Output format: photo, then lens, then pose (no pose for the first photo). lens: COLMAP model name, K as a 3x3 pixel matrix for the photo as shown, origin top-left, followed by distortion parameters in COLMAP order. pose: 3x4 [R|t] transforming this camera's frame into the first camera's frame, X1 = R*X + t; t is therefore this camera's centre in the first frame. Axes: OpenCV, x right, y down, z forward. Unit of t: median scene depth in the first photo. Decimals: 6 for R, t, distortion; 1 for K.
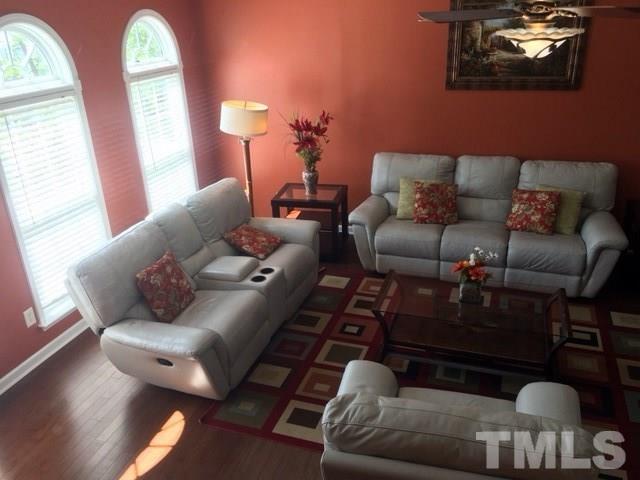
lens RADIAL K [[534.2, 0, 321.7], [0, 534.2, 239.5], [0, 0, 1]] dist [0.018441, -0.010700]
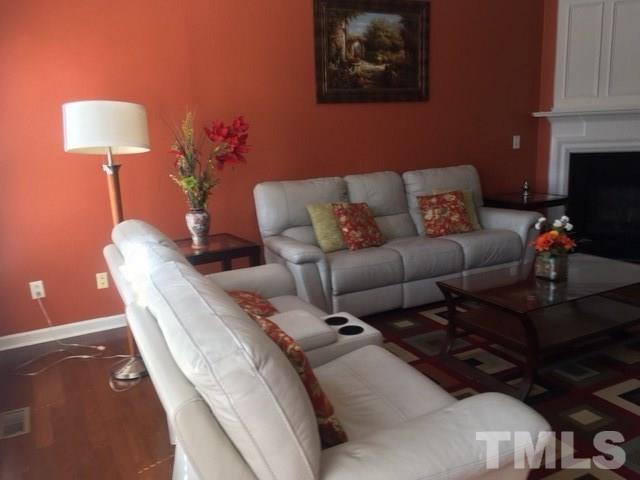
lens RADIAL K [[534.2, 0, 324.1], [0, 534.2, 240.8], [0, 0, 1]] dist [0.018441, -0.010700]
pose [[0.698529, -0.143302, 0.701086, -0.422171], [0.298236, 0.948897, -0.103194, 0.025921], [-0.650471, 0.281173, 0.705570, 0.463945]]
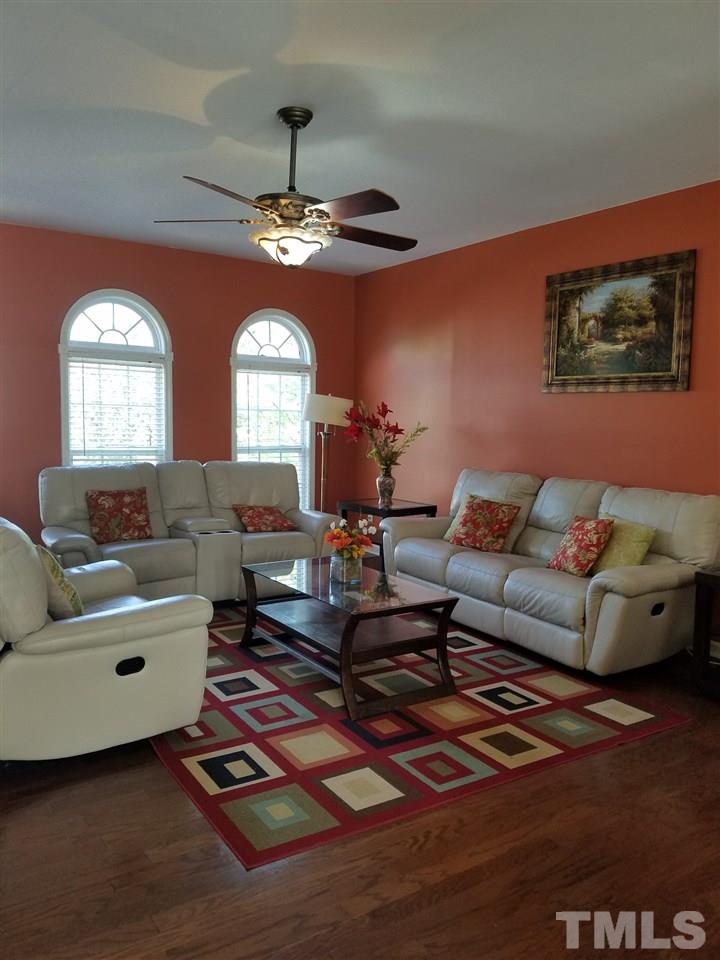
lens RADIAL K [[715.6, 0, 361.9], [0, 715.6, 477.2], [0, 0, 1]] dist [-0.001669, -0.002922]
pose [[0.786985, 0.106946, -0.607632, 0.703219], [-0.287107, 0.935209, -0.207251, 0.133507], [0.546098, 0.337560, 0.766701, 0.102202]]
